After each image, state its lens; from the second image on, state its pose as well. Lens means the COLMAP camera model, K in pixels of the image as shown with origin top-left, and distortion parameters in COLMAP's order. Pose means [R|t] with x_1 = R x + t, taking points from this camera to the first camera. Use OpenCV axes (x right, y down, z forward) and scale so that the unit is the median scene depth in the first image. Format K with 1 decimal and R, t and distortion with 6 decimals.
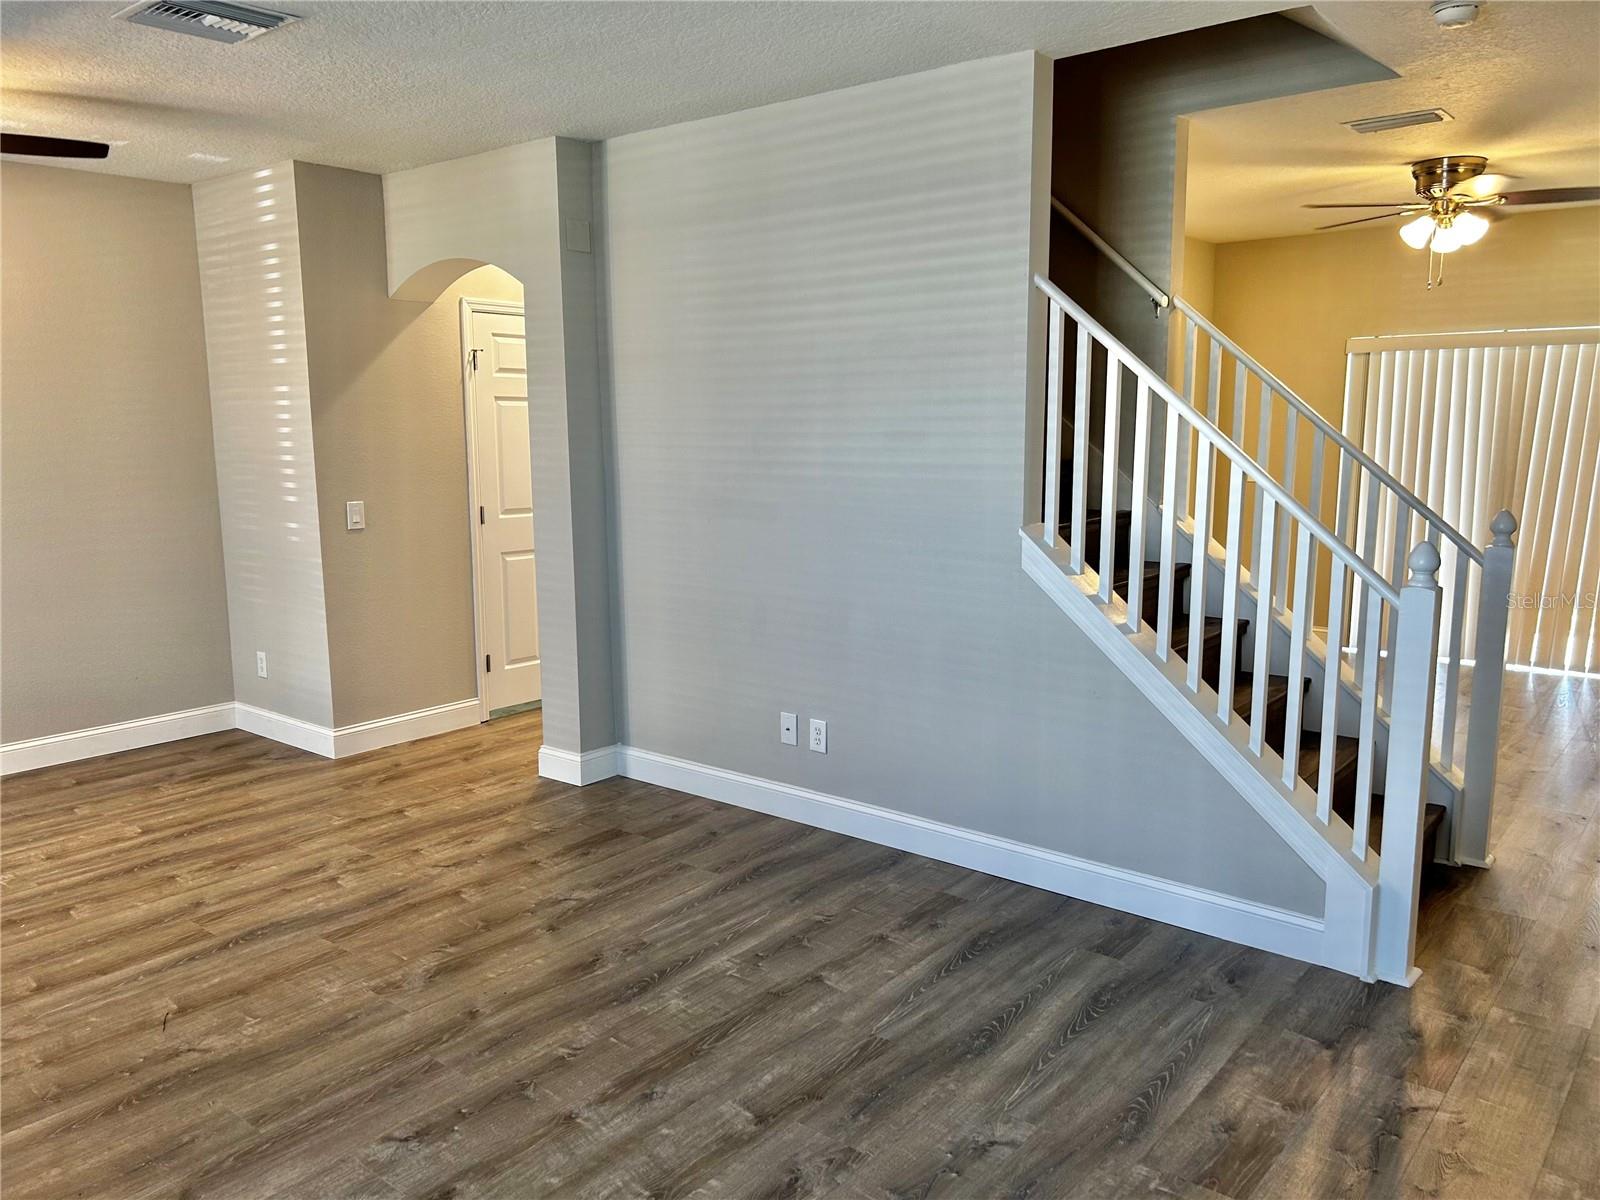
lens RADIAL K [[1204.8, 0, 787.8], [0, 1204.8, 598.1], [0, 0, 1]] dist [0.061904, -0.069554]
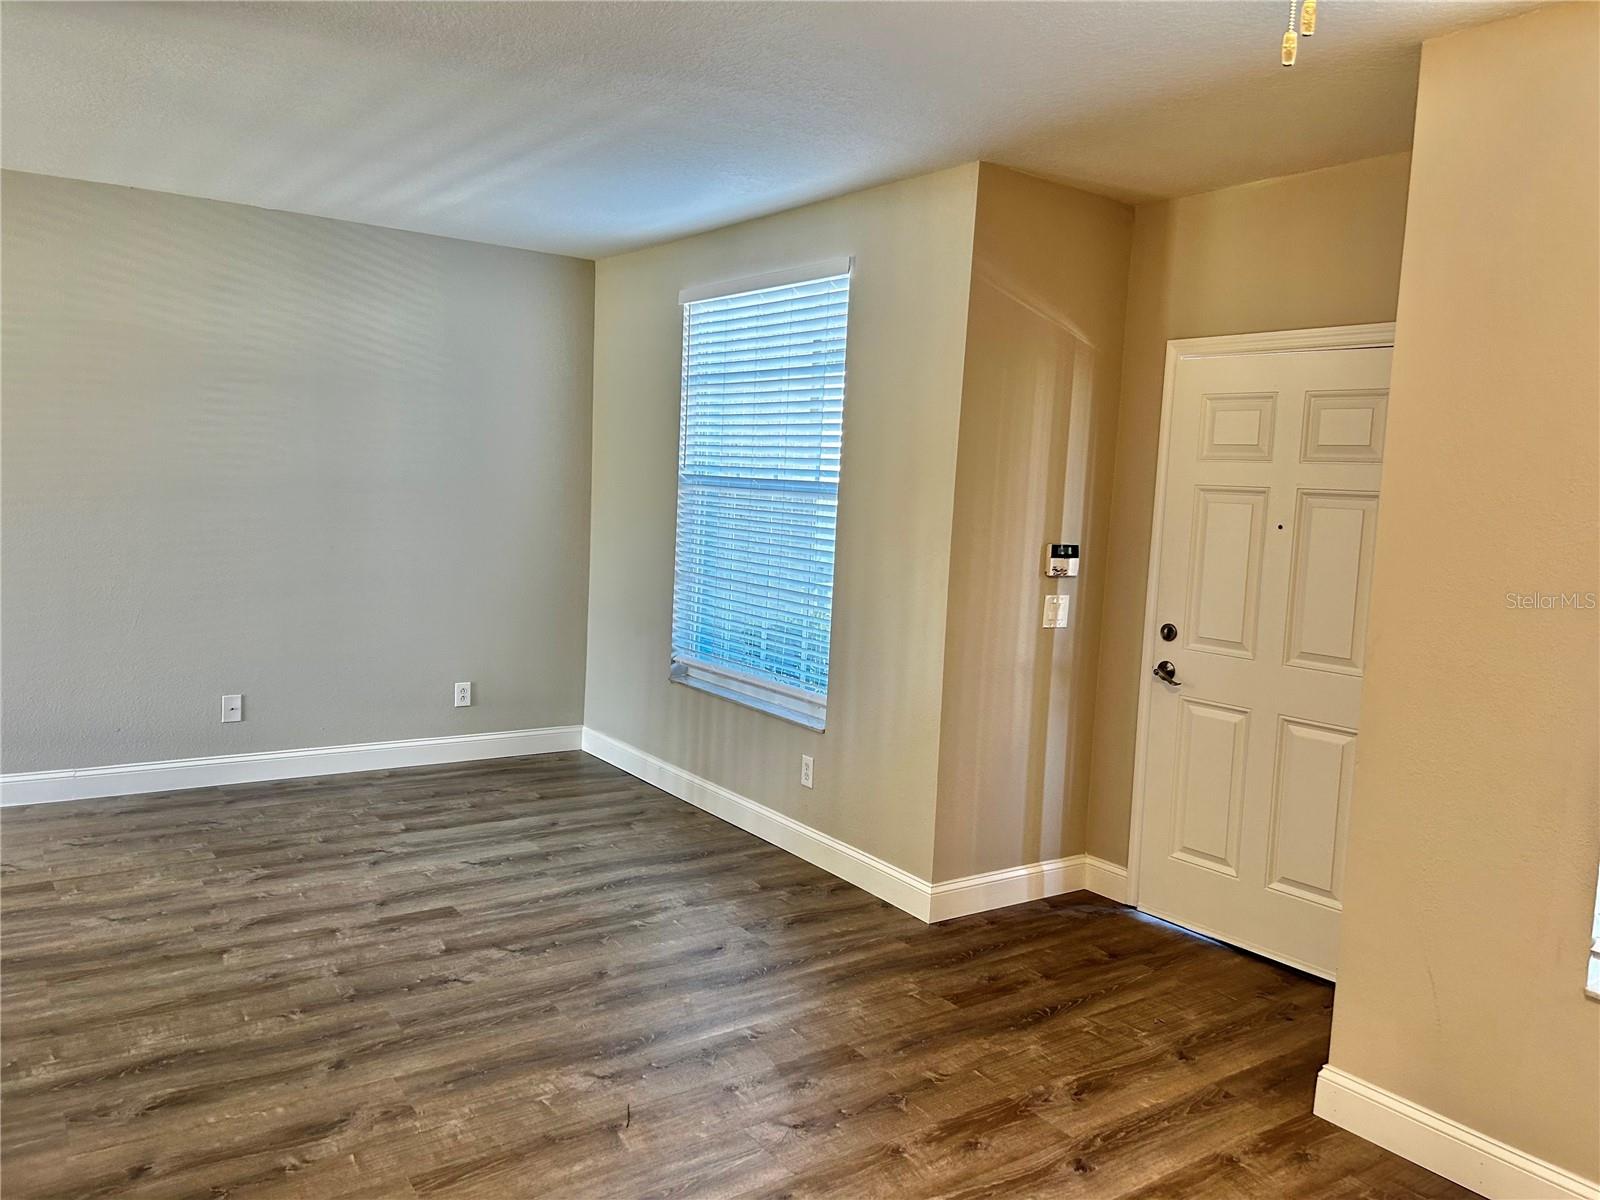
lens RADIAL K [[1204.8, 0, 805.7], [0, 1204.8, 593.6], [0, 0, 1]] dist [0.061904, -0.069554]
pose [[-0.964893, -0.062459, 0.255110, -0.807810], [0.001038, 0.970398, 0.241508, -0.248083], [-0.262643, 0.233294, -0.936265, 1.649653]]
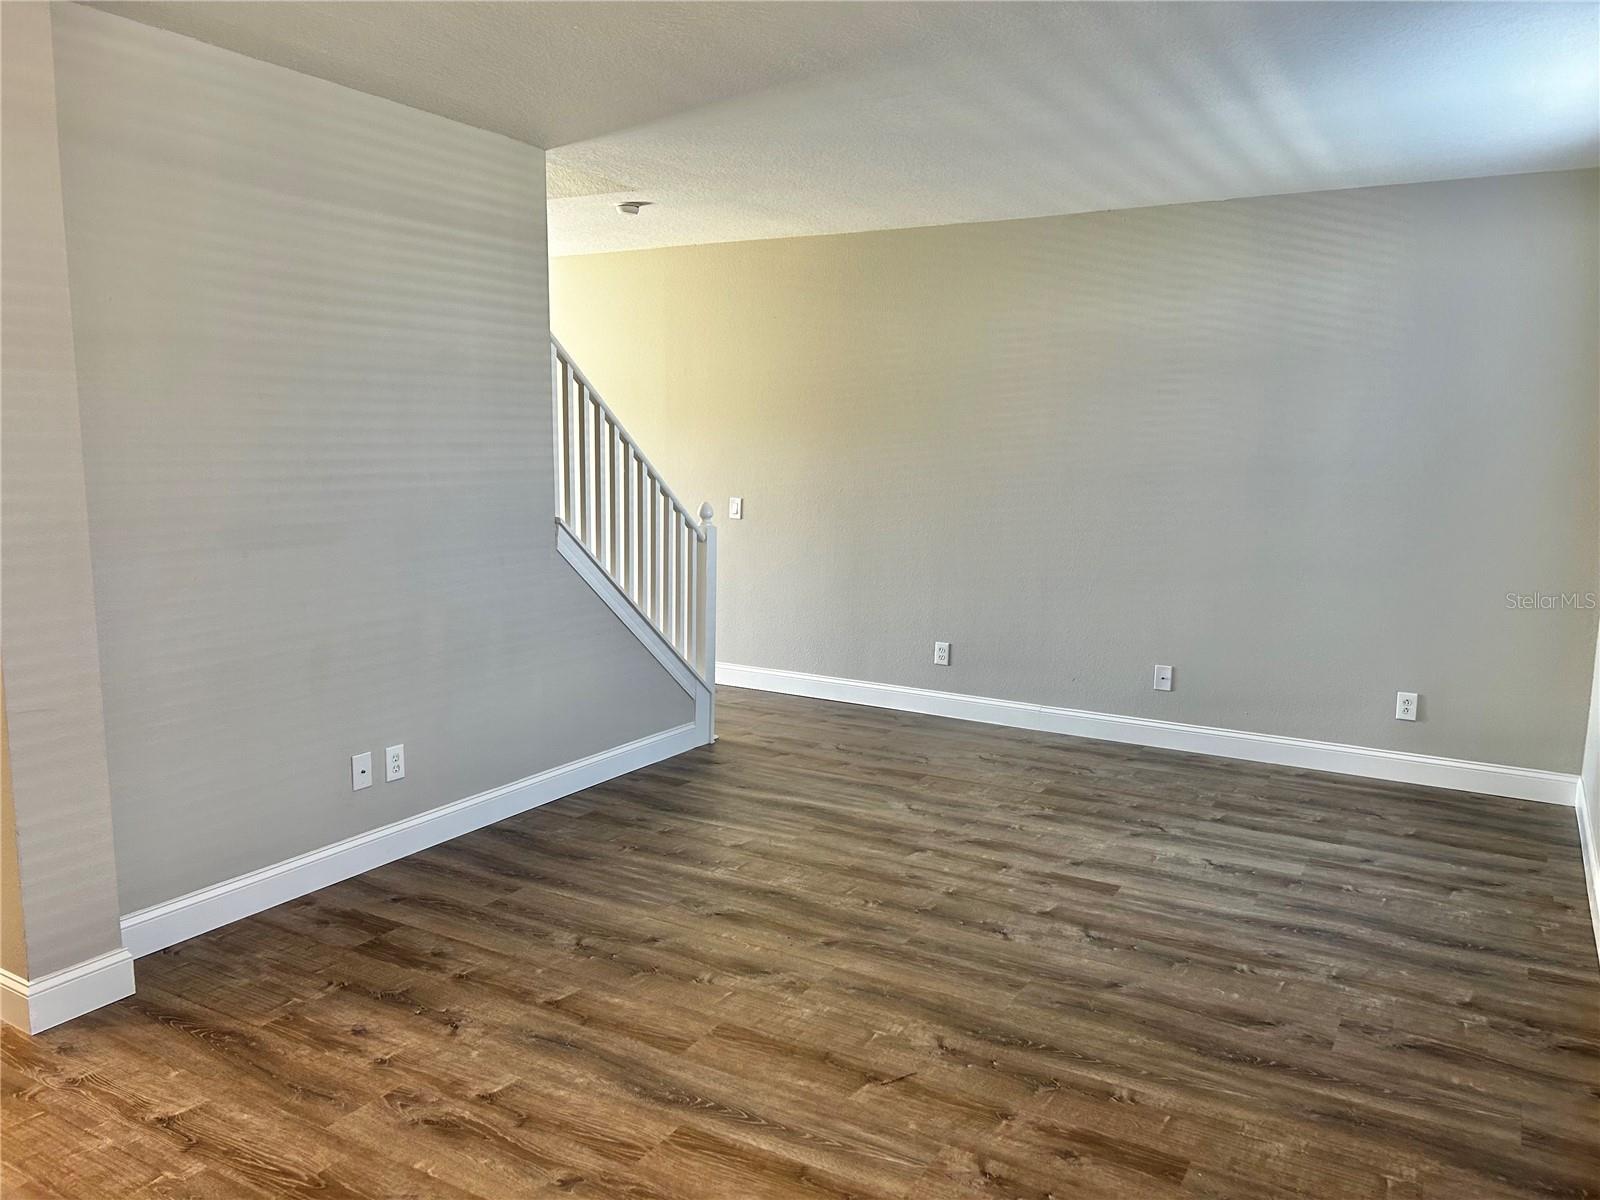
lens RADIAL K [[1204.8, 0, 802.8], [0, 1204.8, 598.2], [0, 0, 1]] dist [0.061904, -0.069554]
pose [[-0.164967, -0.125292, 0.978309, -1.284672], [0.140896, 0.978732, 0.149105, -0.149529], [-0.976183, 0.162438, -0.143805, 1.086566]]
